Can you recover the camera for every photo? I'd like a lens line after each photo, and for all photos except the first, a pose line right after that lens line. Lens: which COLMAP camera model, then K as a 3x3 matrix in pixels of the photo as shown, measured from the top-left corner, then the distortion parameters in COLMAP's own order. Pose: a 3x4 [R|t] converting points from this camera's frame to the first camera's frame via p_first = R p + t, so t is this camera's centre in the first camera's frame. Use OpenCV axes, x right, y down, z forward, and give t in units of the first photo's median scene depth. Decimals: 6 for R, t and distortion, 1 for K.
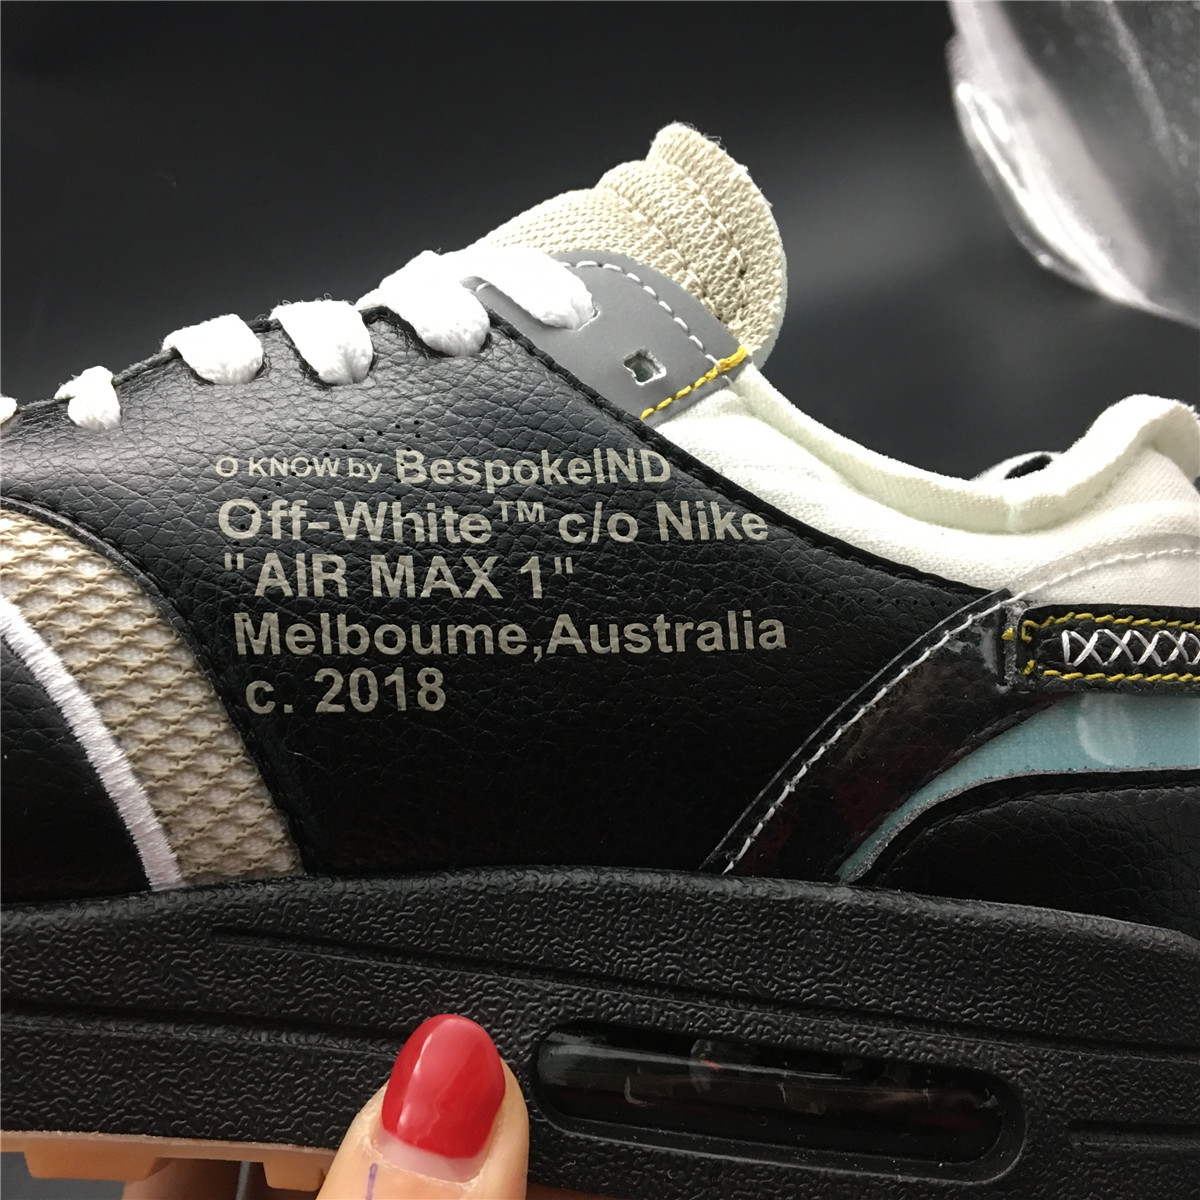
lens RADIAL K [[1386.8, 0, 588.9], [0, 1386.8, 588.8], [0, 0, 1]] dist [0.105985, -0.234344]
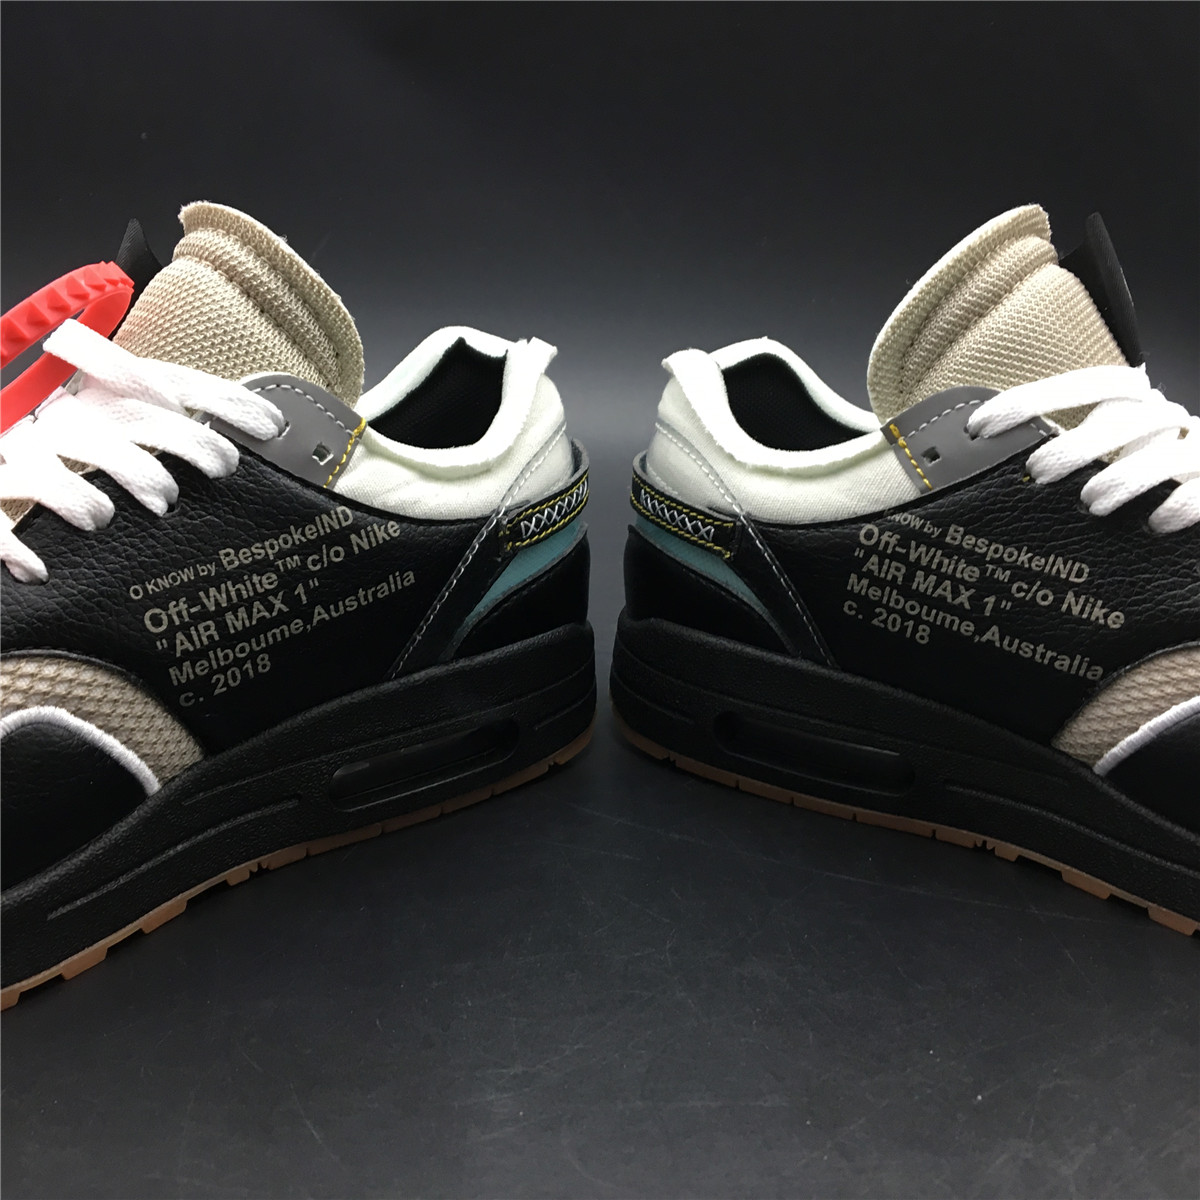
lens RADIAL K [[1386.8, 0, 588.9], [0, 1386.8, 588.8], [0, 0, 1]] dist [0.105985, -0.234344]
pose [[0.827440, -0.286562, 0.482933, -0.640890], [-0.016320, 0.847360, 0.530768, -1.047228], [-0.561316, -0.447060, 0.696463, -0.567988]]
